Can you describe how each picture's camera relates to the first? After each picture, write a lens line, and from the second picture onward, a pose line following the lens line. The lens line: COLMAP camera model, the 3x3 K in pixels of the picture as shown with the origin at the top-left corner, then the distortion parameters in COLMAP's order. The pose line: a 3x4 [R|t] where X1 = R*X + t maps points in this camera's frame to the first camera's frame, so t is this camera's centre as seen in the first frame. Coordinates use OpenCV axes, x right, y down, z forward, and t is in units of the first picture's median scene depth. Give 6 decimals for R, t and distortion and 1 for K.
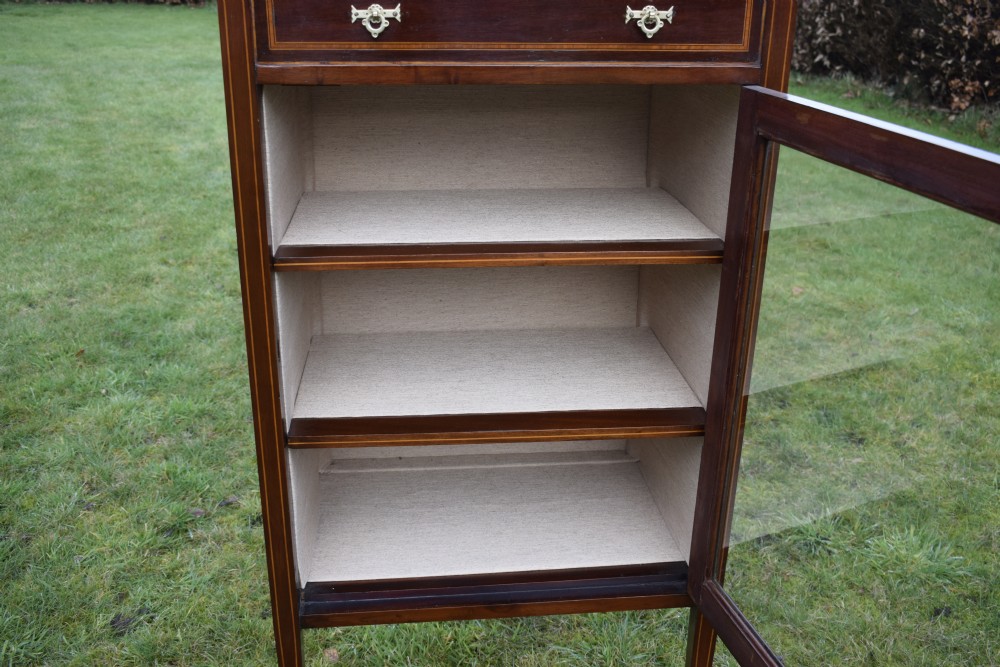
lens RADIAL K [[944.6, 0, 500.0], [0, 944.6, 333.5], [0, 0, 1]] dist [-0.028297, 0.001831]
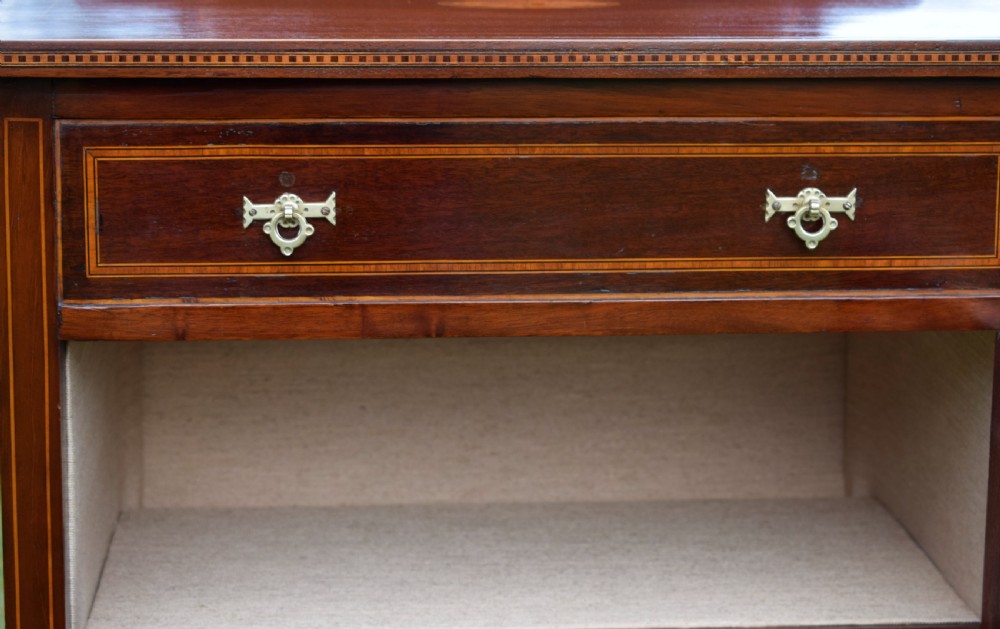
lens RADIAL K [[2530.3, 0, 500.0], [0, 2530.3, 314.5], [0, 0, 1]] dist [-0.036472, -0.050732]
pose [[0.999755, -0.002315, -0.022010, 0.013227], [-0.001614, 0.984237, -0.176850, -0.023722], [0.022072, 0.176842, 0.983992, -0.290119]]
